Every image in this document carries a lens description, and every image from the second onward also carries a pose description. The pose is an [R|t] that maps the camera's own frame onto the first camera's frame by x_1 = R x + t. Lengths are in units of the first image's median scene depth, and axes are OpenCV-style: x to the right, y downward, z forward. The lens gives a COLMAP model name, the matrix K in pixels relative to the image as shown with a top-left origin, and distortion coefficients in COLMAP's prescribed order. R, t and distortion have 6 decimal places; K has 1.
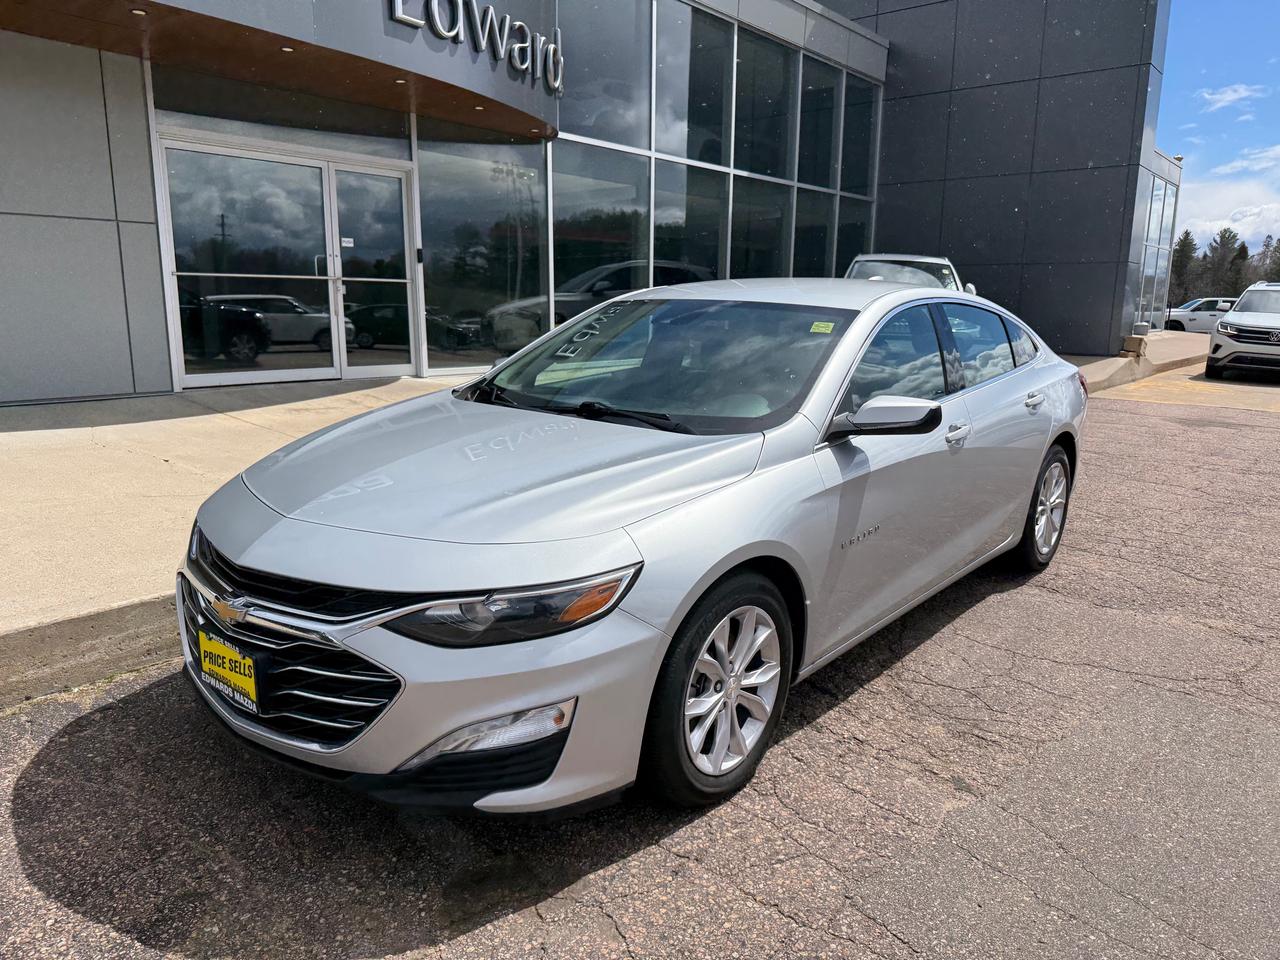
lens RADIAL K [[911.9, 0, 661.5], [0, 911.9, 485.2], [0, 0, 1]] dist [0.021056, -0.028616]
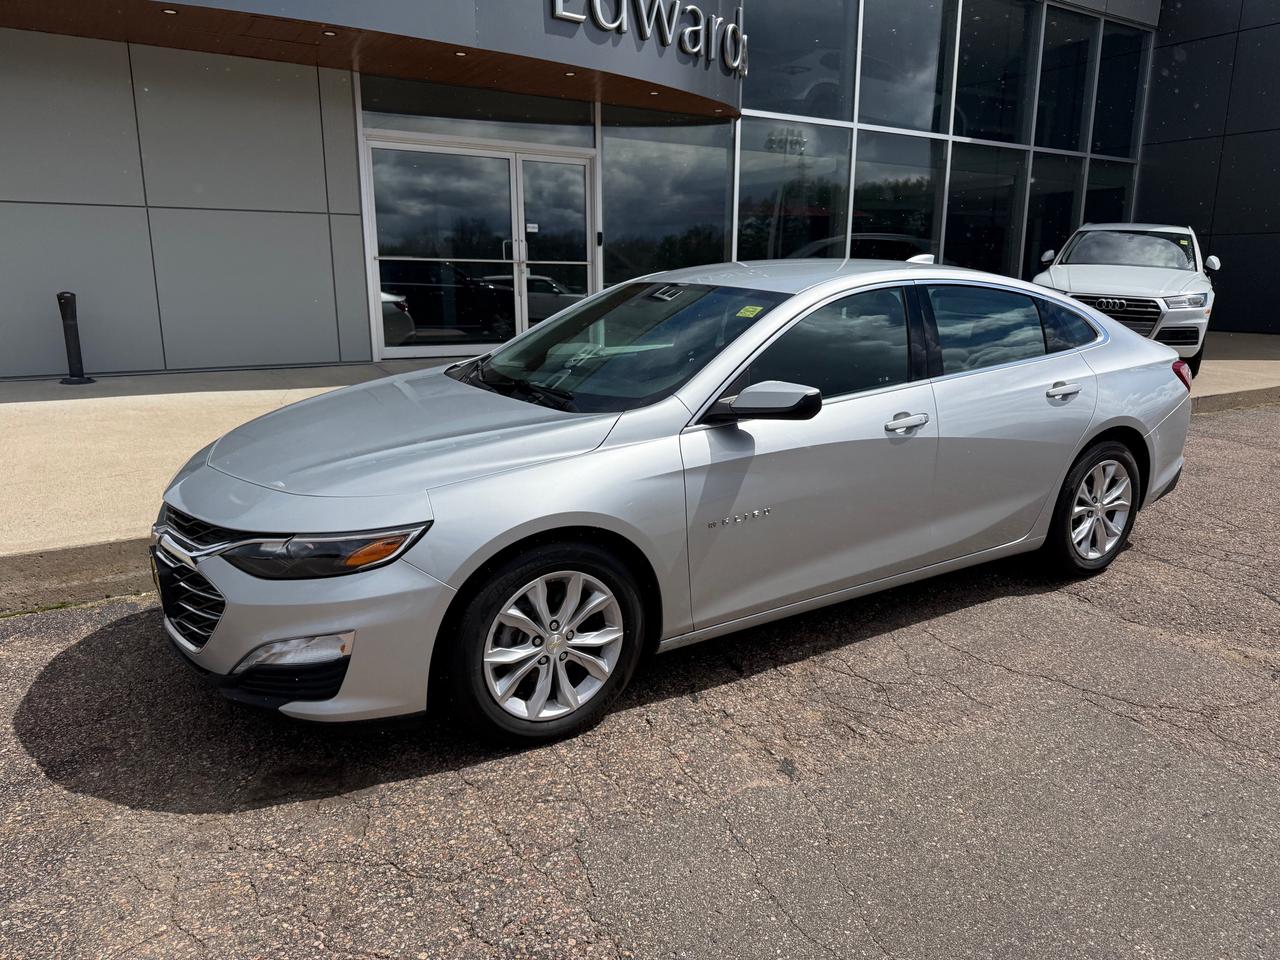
lens RADIAL K [[911.9, 0, 656.8], [0, 911.9, 495.6], [0, 0, 1]] dist [0.021056, -0.028616]
pose [[0.952024, 0.063978, -0.299262, 0.362372], [-0.053359, 0.997626, 0.043530, -0.006846], [0.301337, -0.025474, 0.953177, 0.001368]]
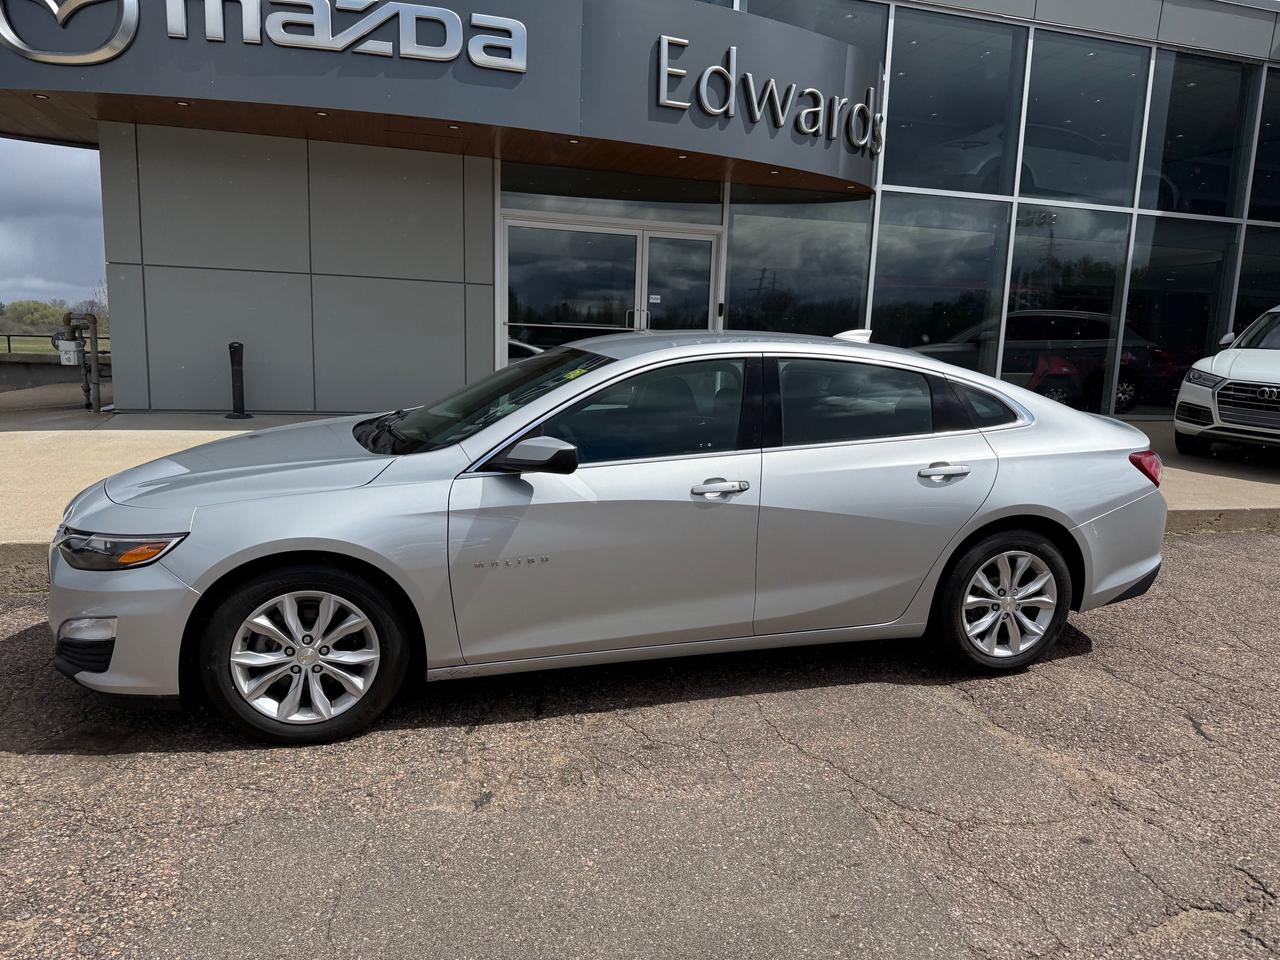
lens RADIAL K [[911.9, 0, 656.7], [0, 911.9, 497.2], [0, 0, 1]] dist [0.021056, -0.028616]
pose [[0.829817, 0.110795, -0.546926, 0.793591], [-0.134423, 0.990919, -0.003213, -0.034076], [0.541604, 0.076186, 0.837174, 0.148652]]
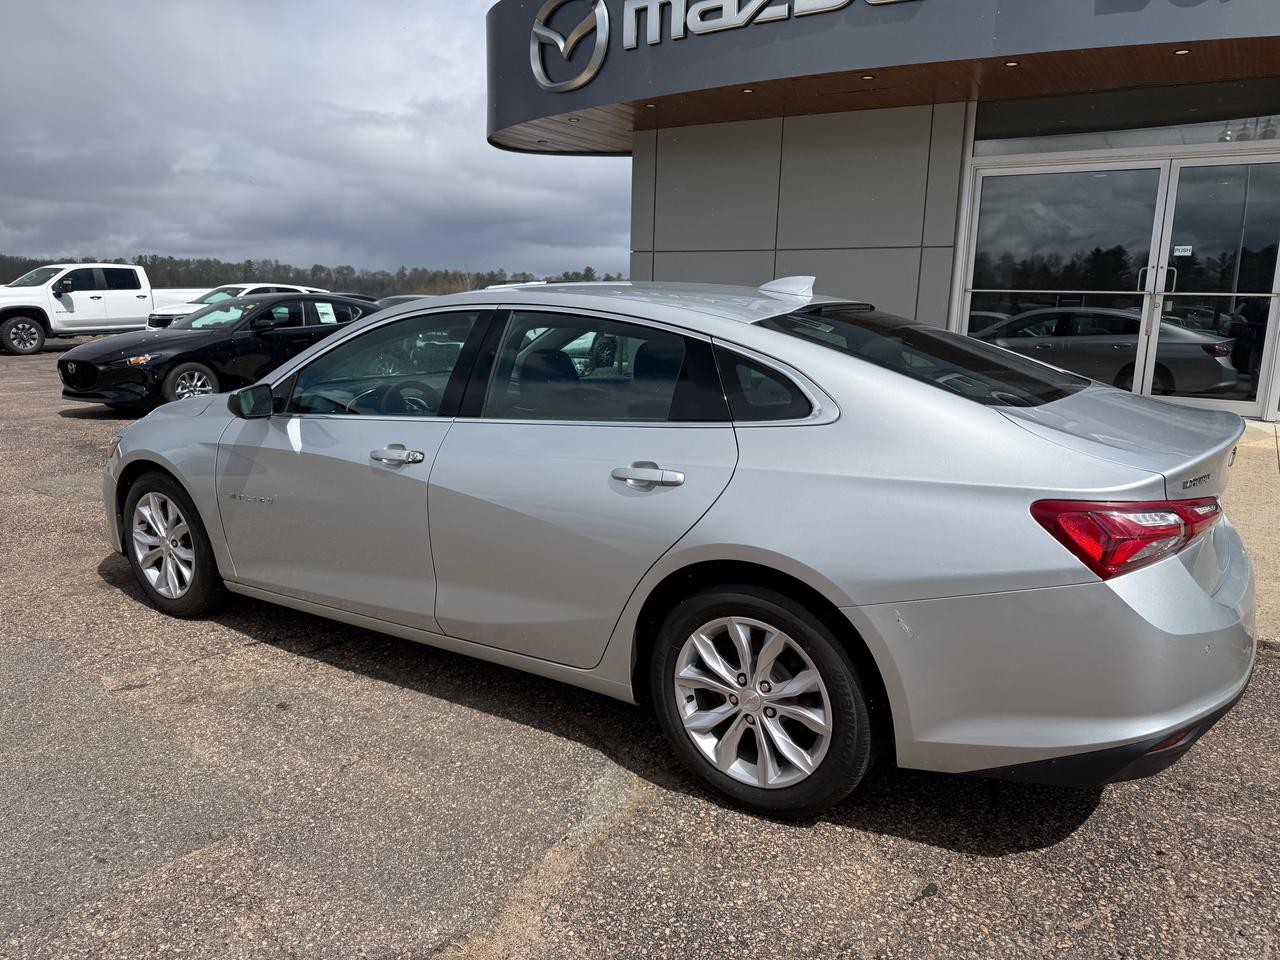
lens RADIAL K [[911.9, 0, 638.6], [0, 911.9, 480.3], [0, 0, 1]] dist [0.021056, -0.028616]
pose [[0.101774, 0.184919, -0.977470, 1.194293], [-0.215211, 0.963396, 0.159849, -0.221420], [0.971250, 0.194093, 0.137845, 1.102445]]
